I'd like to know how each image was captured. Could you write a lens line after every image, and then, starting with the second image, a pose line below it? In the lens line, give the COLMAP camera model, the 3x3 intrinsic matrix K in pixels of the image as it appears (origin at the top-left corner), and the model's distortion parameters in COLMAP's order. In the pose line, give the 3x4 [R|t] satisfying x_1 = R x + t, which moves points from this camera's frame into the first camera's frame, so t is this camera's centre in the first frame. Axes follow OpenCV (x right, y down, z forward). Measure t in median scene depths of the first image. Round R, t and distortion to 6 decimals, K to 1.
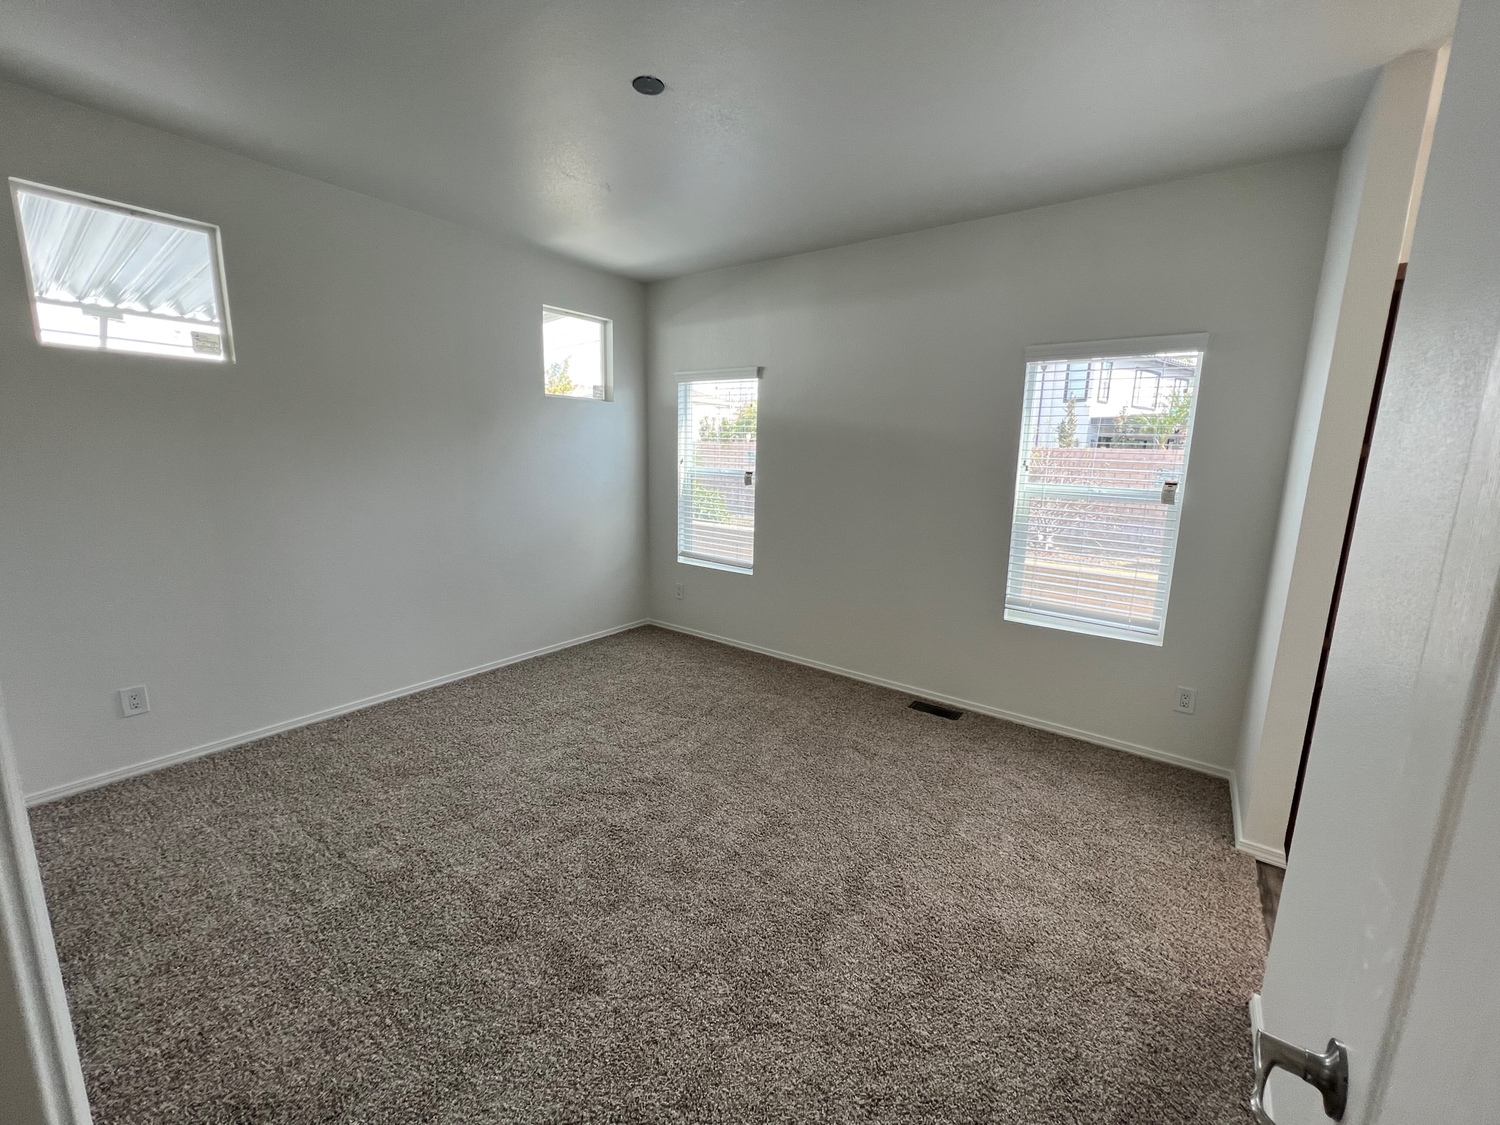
lens RADIAL K [[603.8, 0, 750.6], [0, 603.8, 561.2], [0, 0, 1]] dist [-0.002199, 0.000311]
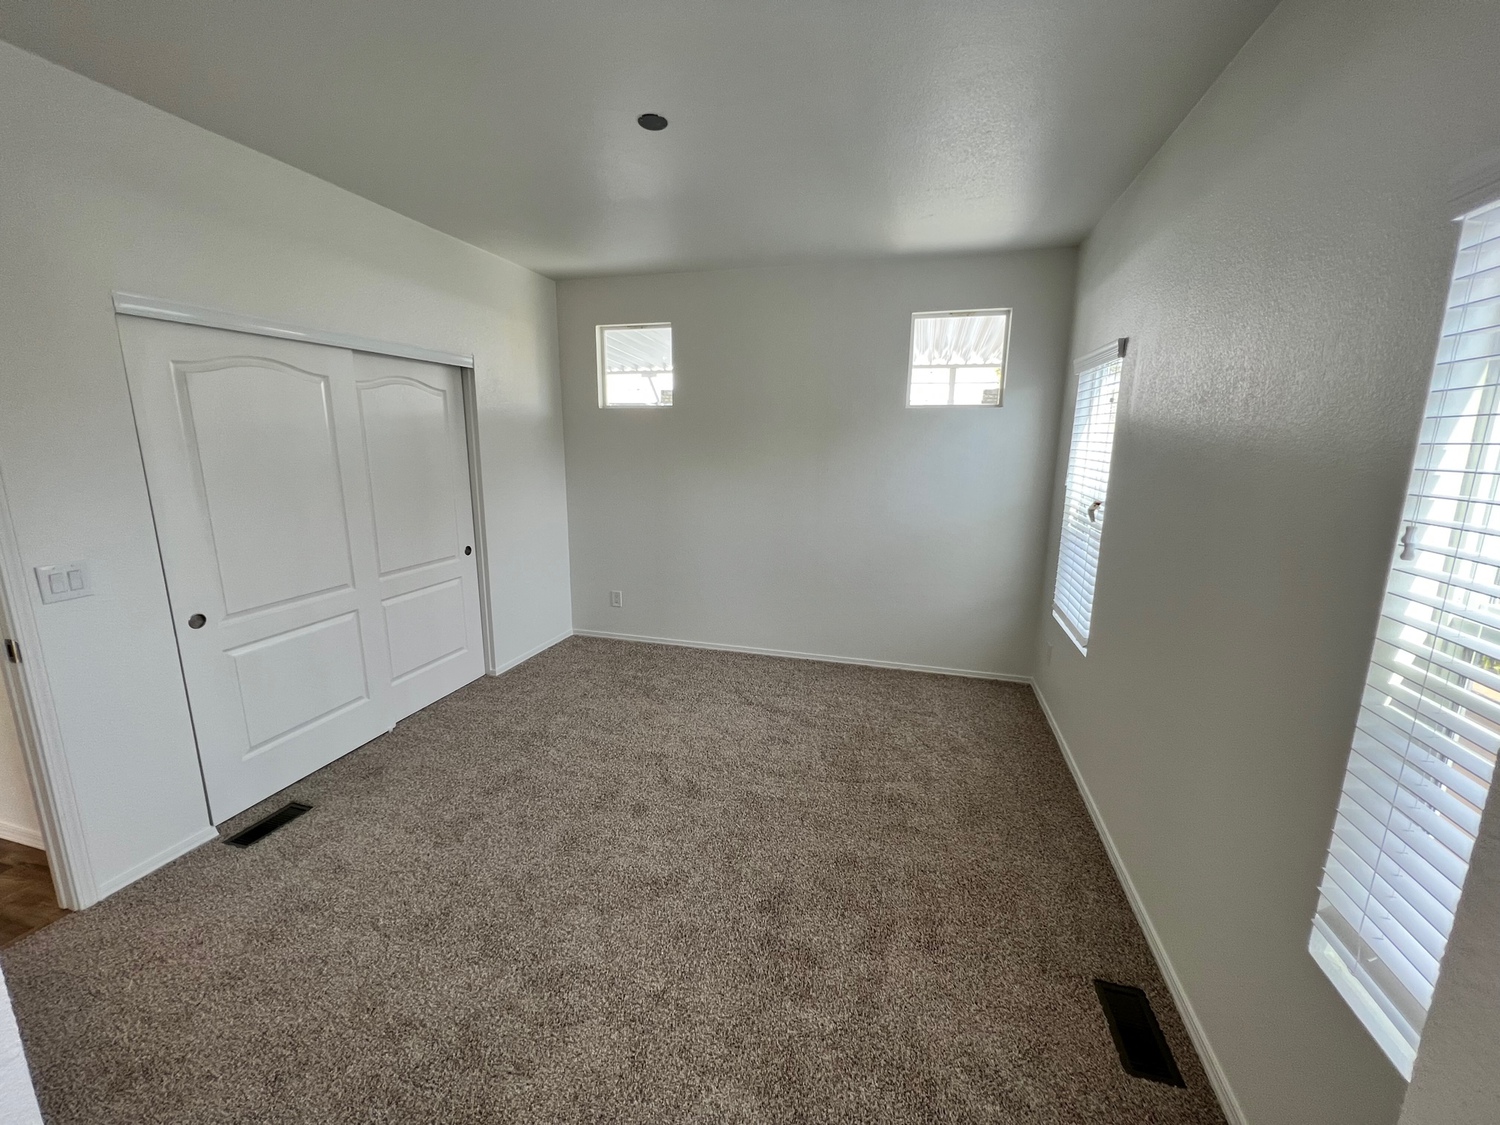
lens RADIAL K [[601.2, 0, 751.4], [0, 601.2, 557.0], [0, 0, 1]] dist [-0.002978, -0.000035]
pose [[0.355955, 0.160971, -0.920535, 0.595720], [-0.173452, 0.979317, 0.104179, -0.116083], [0.918265, 0.122586, 0.376513, 0.523387]]
